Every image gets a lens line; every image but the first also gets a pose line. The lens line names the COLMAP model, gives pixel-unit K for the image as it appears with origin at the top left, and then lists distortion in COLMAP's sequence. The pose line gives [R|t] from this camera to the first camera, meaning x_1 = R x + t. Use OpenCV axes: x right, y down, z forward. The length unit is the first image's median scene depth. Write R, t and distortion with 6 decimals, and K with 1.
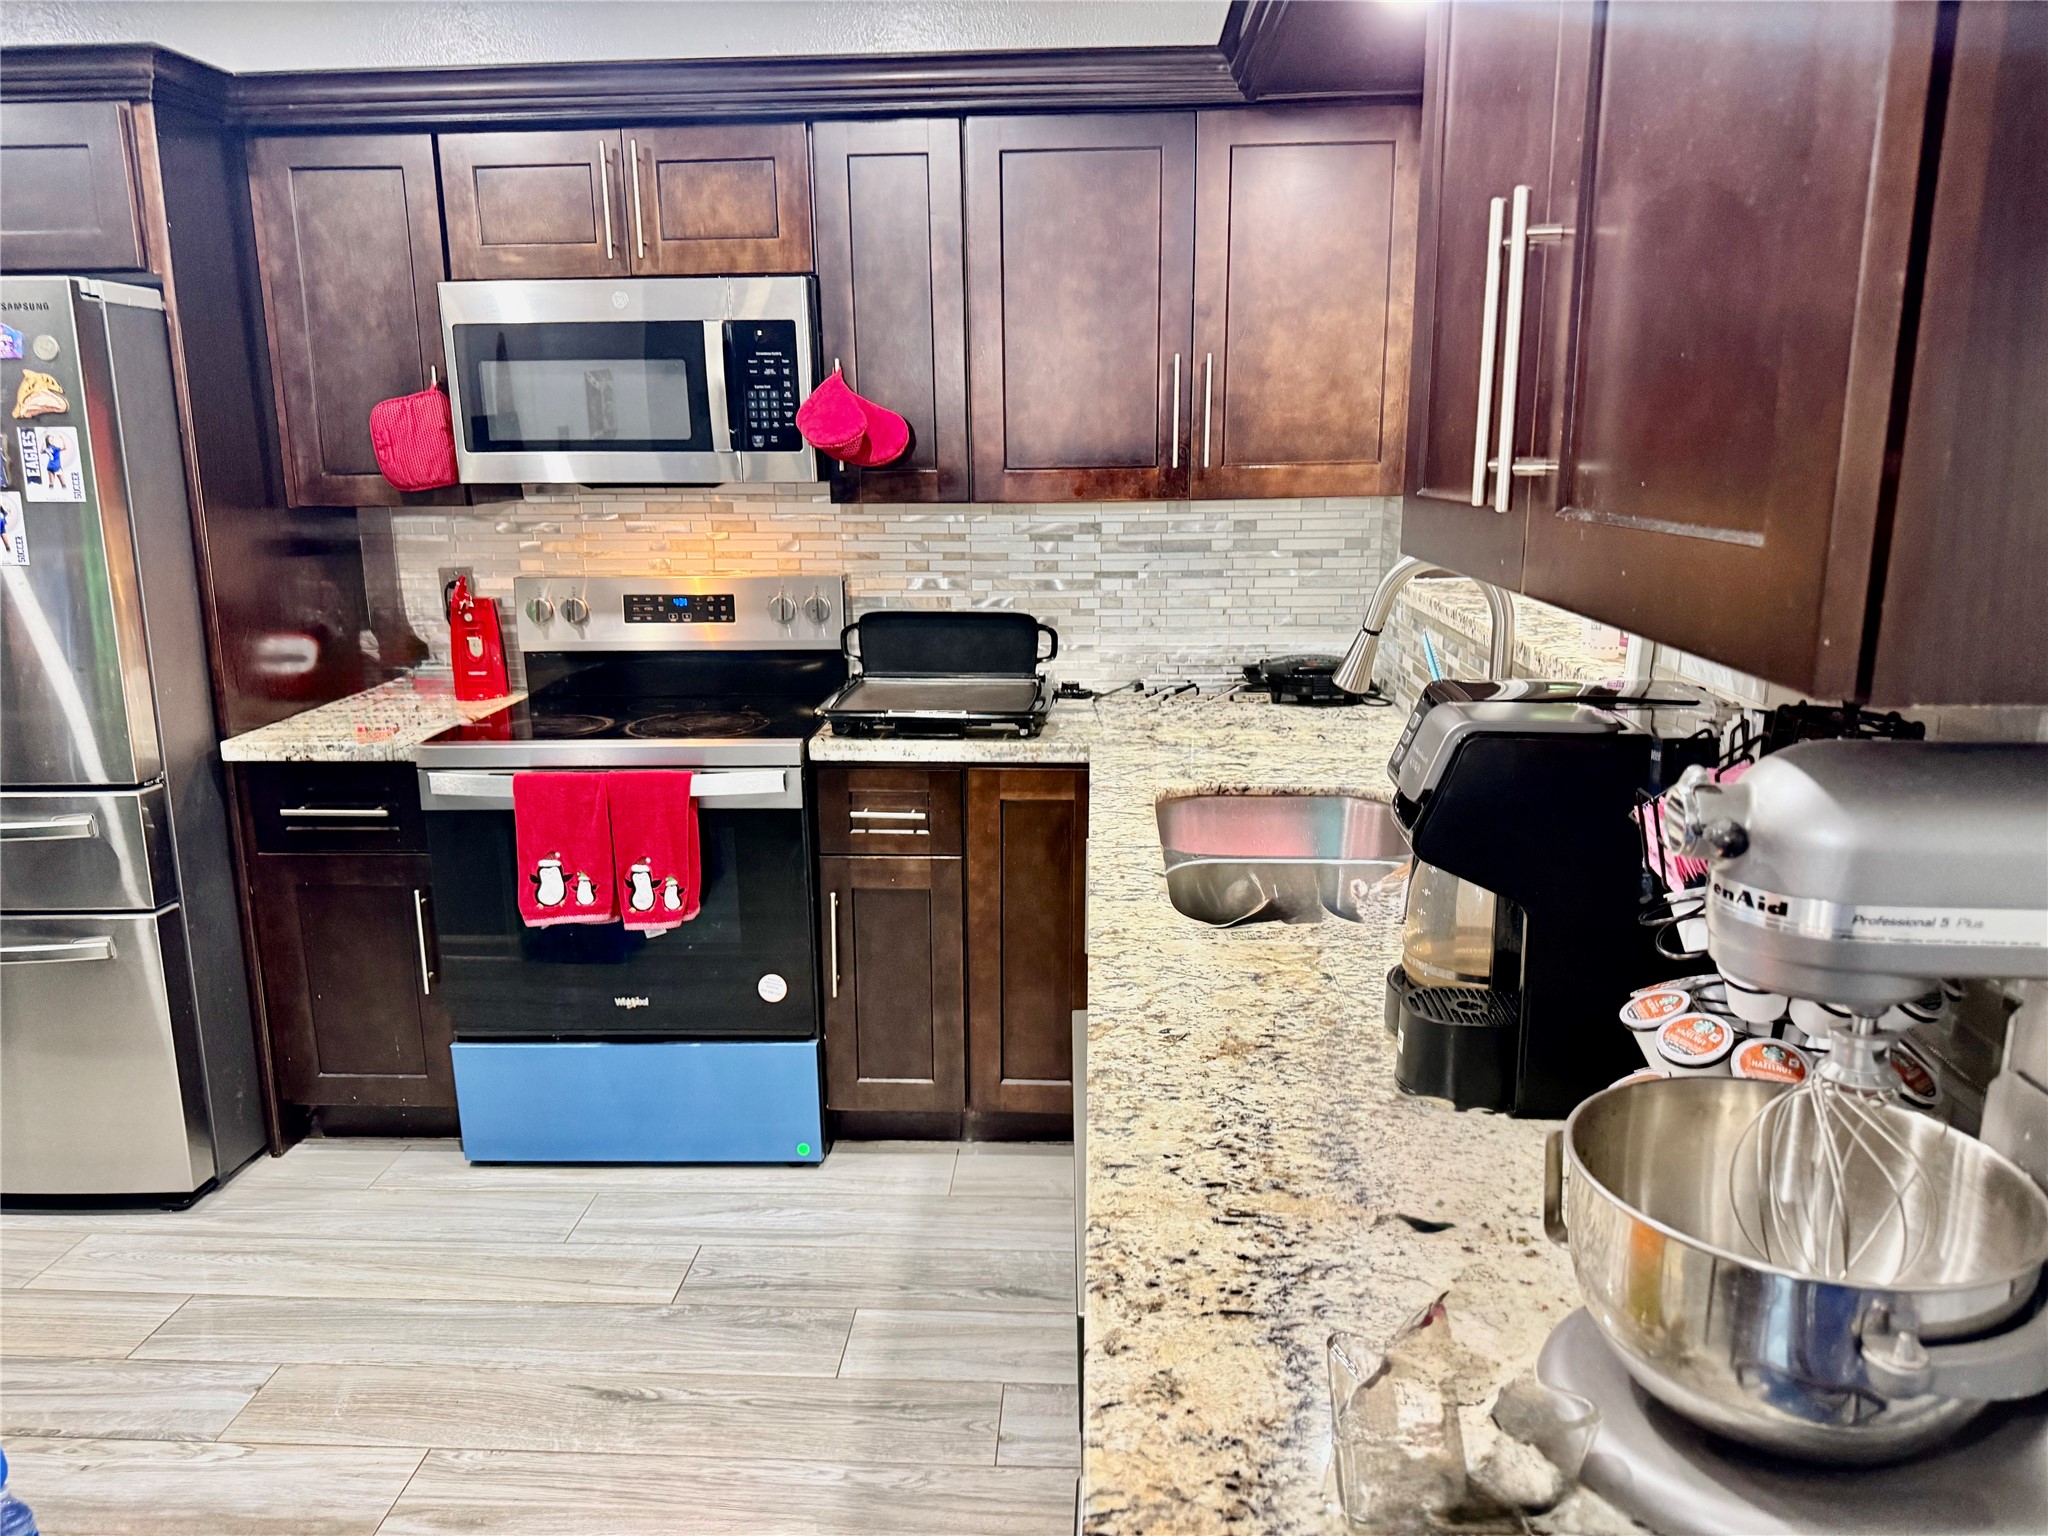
lens RADIAL K [[1426.7, 0, 1025.7], [0, 1426.7, 760.3], [0, 0, 1]] dist [0.139596, -0.357642]
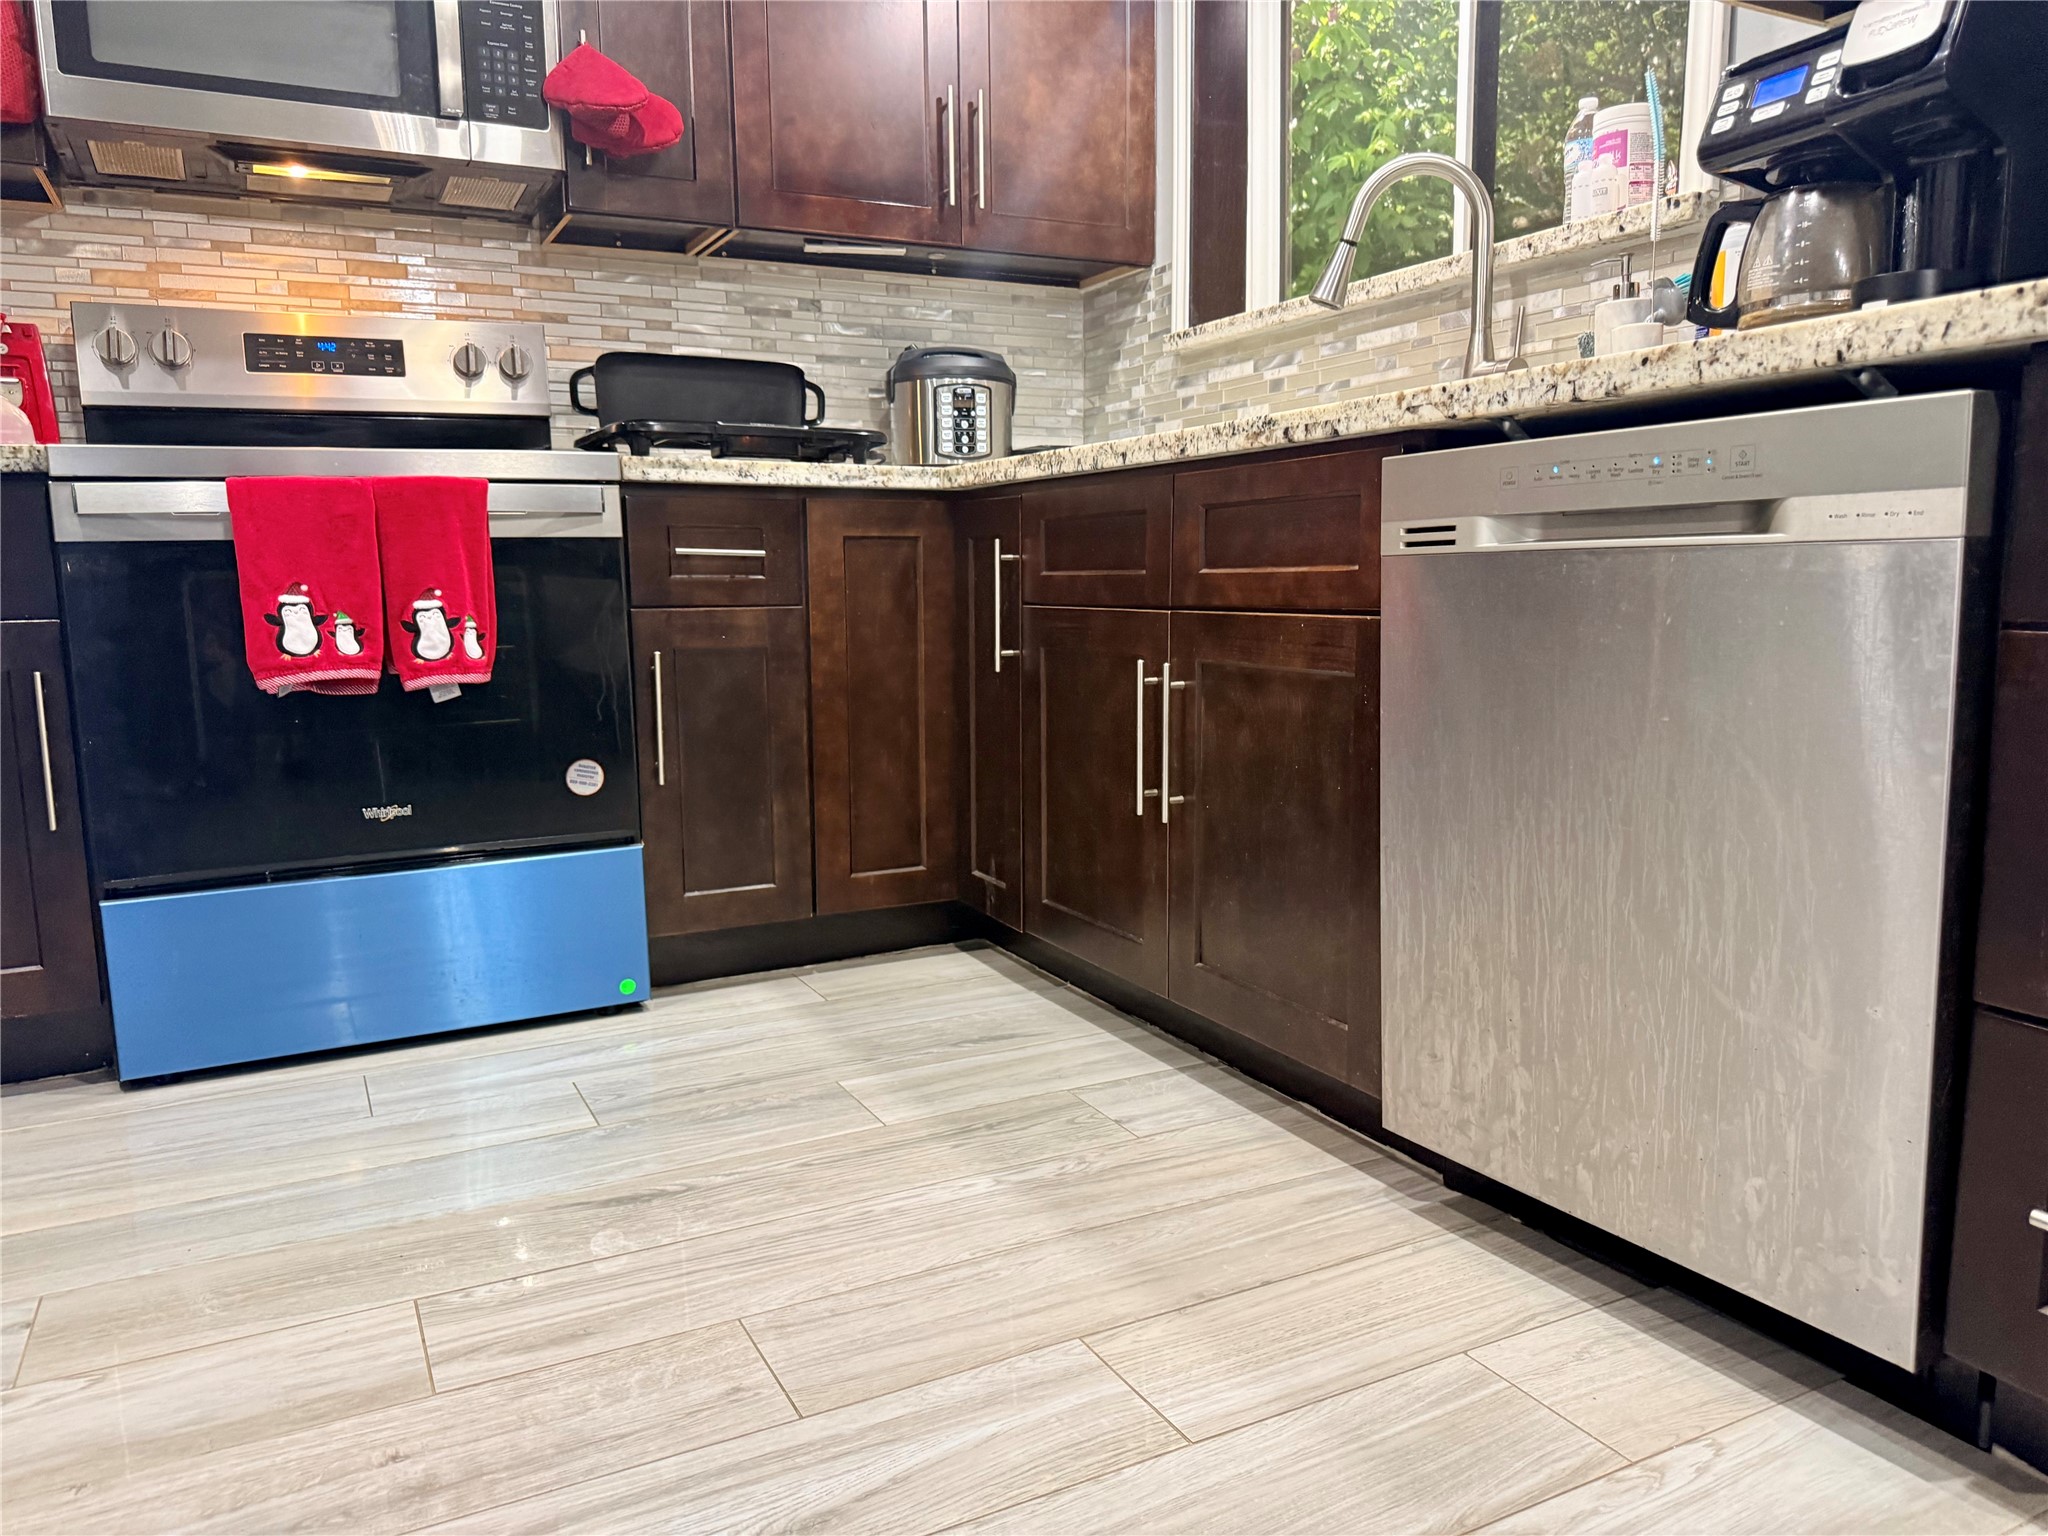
lens RADIAL K [[1456.2, 0, 1024.0], [0, 1456.2, 768.0], [0, 0, 1]] dist [0.073374, -0.143046]
pose [[0.863580, -0.070518, 0.499257, -0.380159], [0.116876, 0.991199, -0.062162, 0.238994], [-0.490479, 0.112034, 0.864221, 0.191540]]
